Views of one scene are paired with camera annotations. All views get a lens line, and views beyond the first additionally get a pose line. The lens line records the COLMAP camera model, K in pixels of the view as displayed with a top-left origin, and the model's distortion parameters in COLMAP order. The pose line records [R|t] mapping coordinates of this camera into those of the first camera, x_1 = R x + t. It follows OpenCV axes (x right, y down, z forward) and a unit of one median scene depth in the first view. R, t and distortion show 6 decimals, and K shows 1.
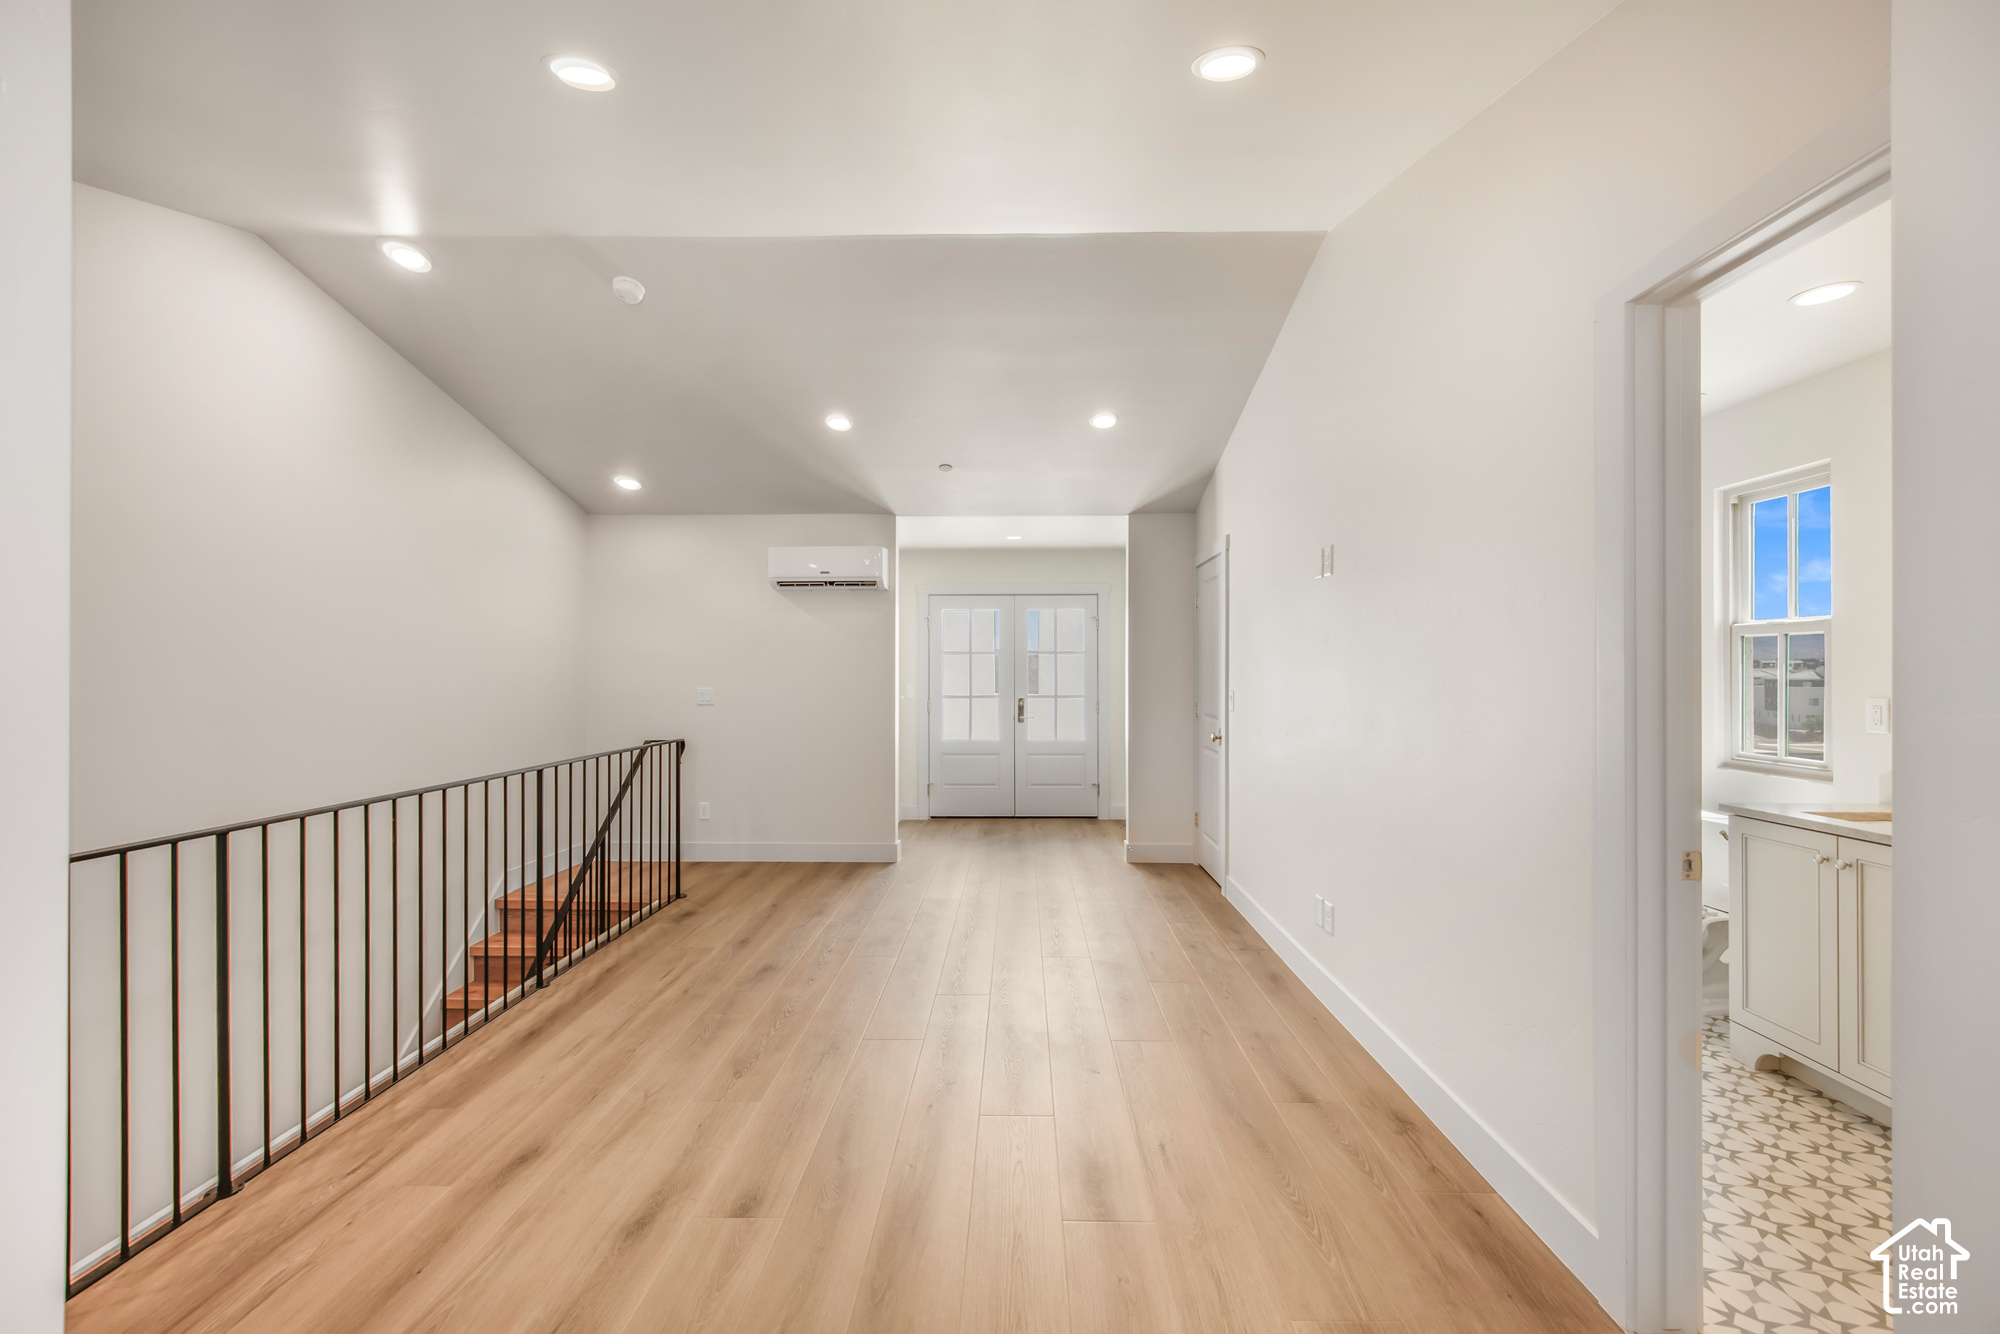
lens RADIAL K [[793.0, 0, 1015.3], [0, 793.0, 668.8], [0, 0, 1]] dist [0.002450, -0.000903]
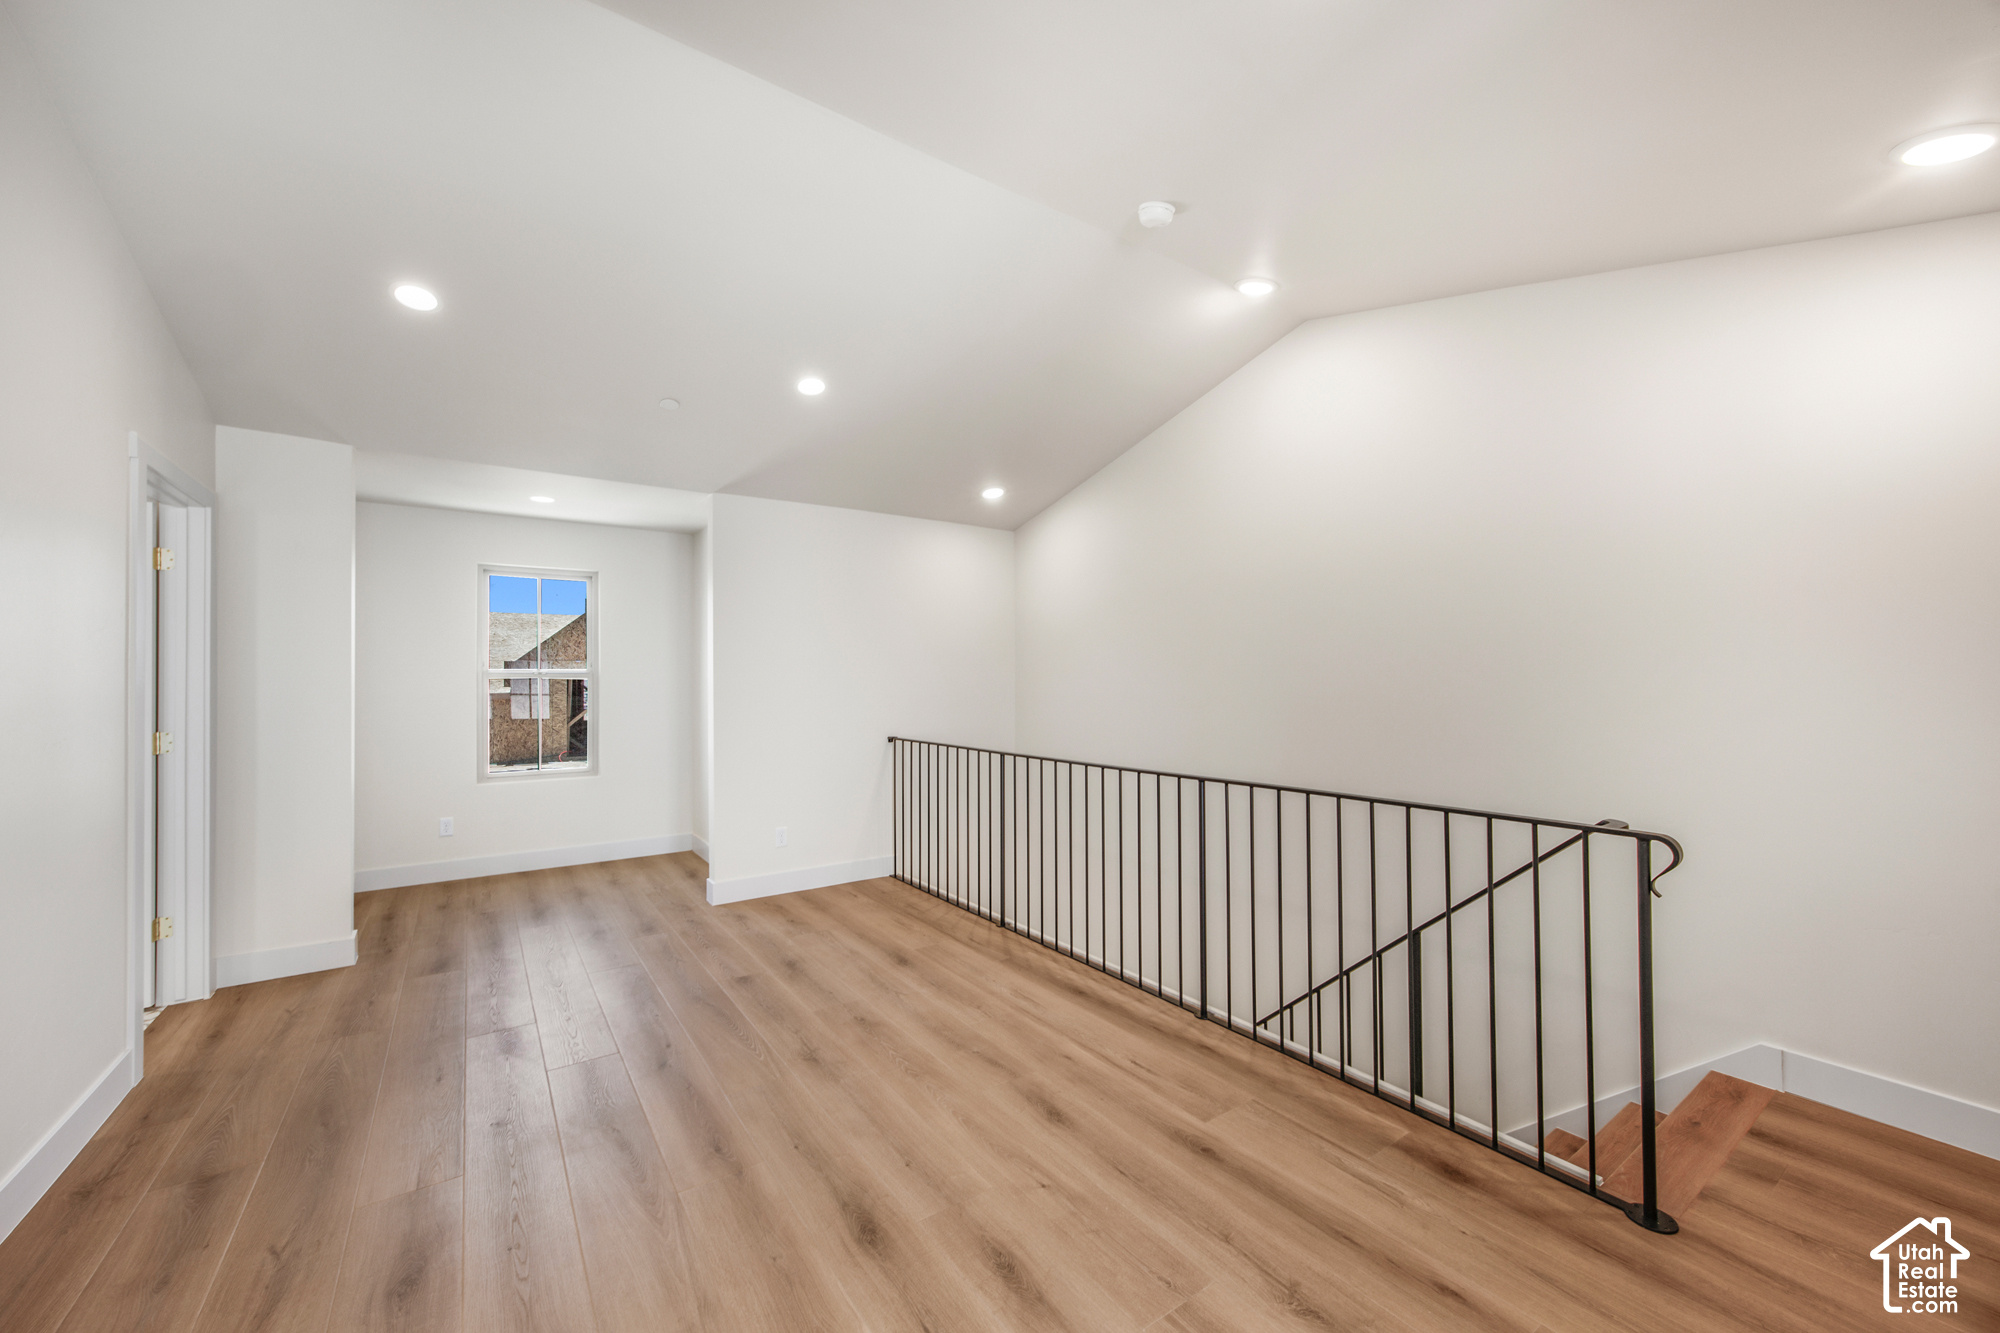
lens RADIAL K [[793.0, 0, 1004.1], [0, 793.0, 674.5], [0, 0, 1]] dist [0.002450, -0.000903]
pose [[-0.822418, 0.002991, -0.568876, 0.130186], [0.010828, 0.999887, -0.010397, 0.017159], [0.568781, -0.014711, -0.822358, 1.962290]]
